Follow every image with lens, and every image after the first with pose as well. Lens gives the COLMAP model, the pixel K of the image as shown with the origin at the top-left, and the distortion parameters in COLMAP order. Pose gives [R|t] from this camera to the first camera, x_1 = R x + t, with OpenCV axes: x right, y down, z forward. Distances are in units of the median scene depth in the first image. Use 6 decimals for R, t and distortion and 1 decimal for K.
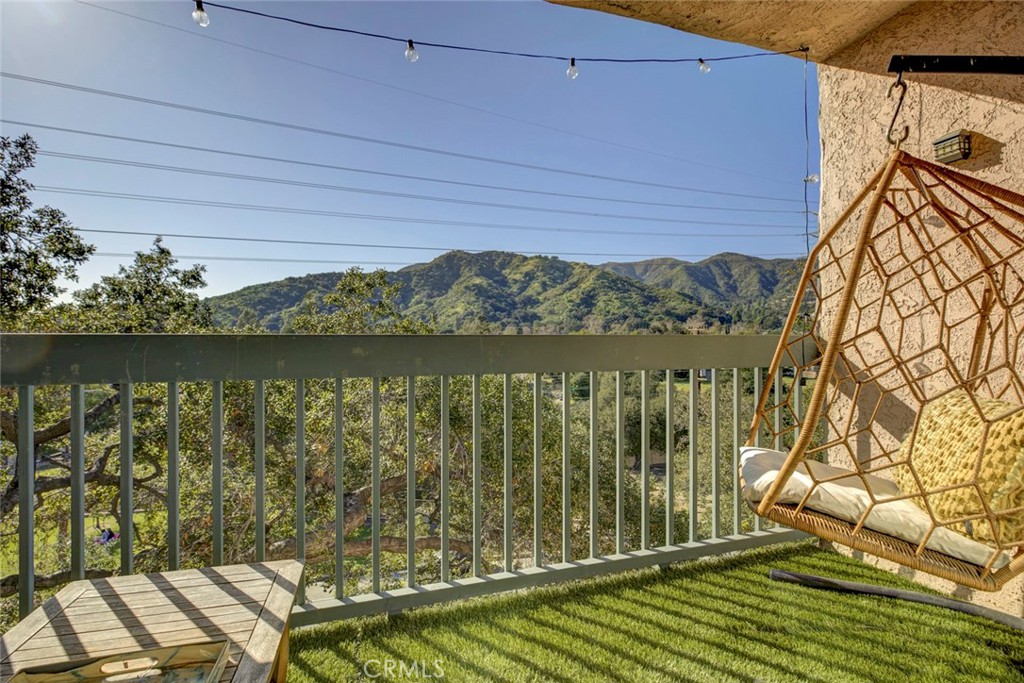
lens RADIAL K [[475.9, 0, 512.0], [0, 475.9, 341.5], [0, 0, 1]] dist [0.000300, 0.000707]
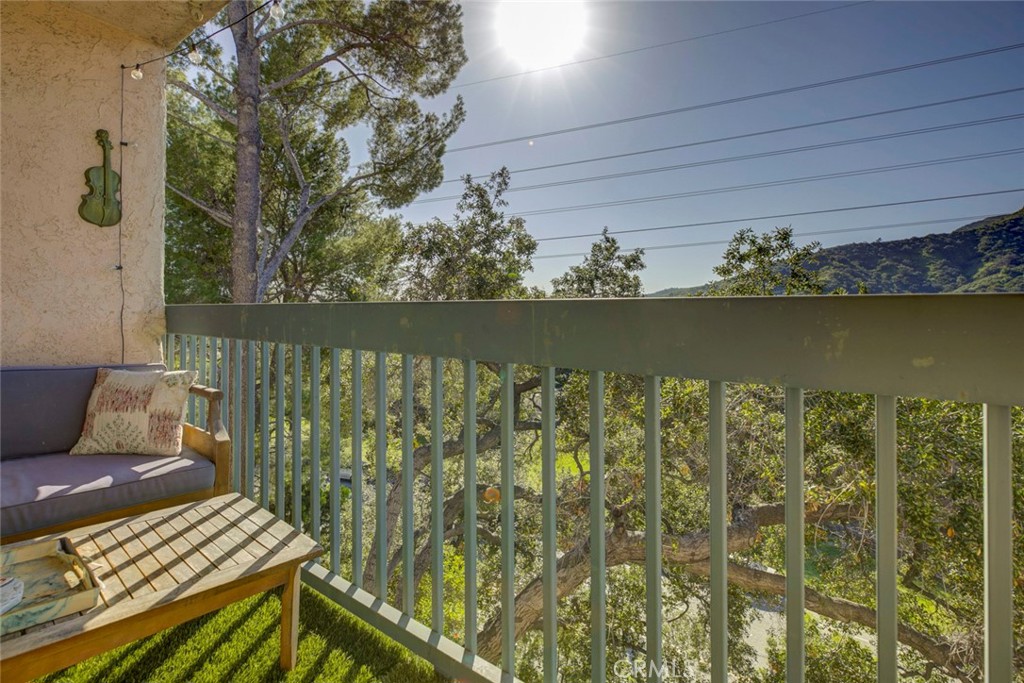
lens RADIAL K [[488.8, 0, 511.7], [0, 488.8, 316.4], [0, 0, 1]] dist [-0.001679, -0.000026]
pose [[0.563798, 0.006733, -0.825885, 0.158941], [-0.018371, 0.999822, -0.004391, 0.003650], [0.825708, 0.017648, 0.563821, 0.225873]]
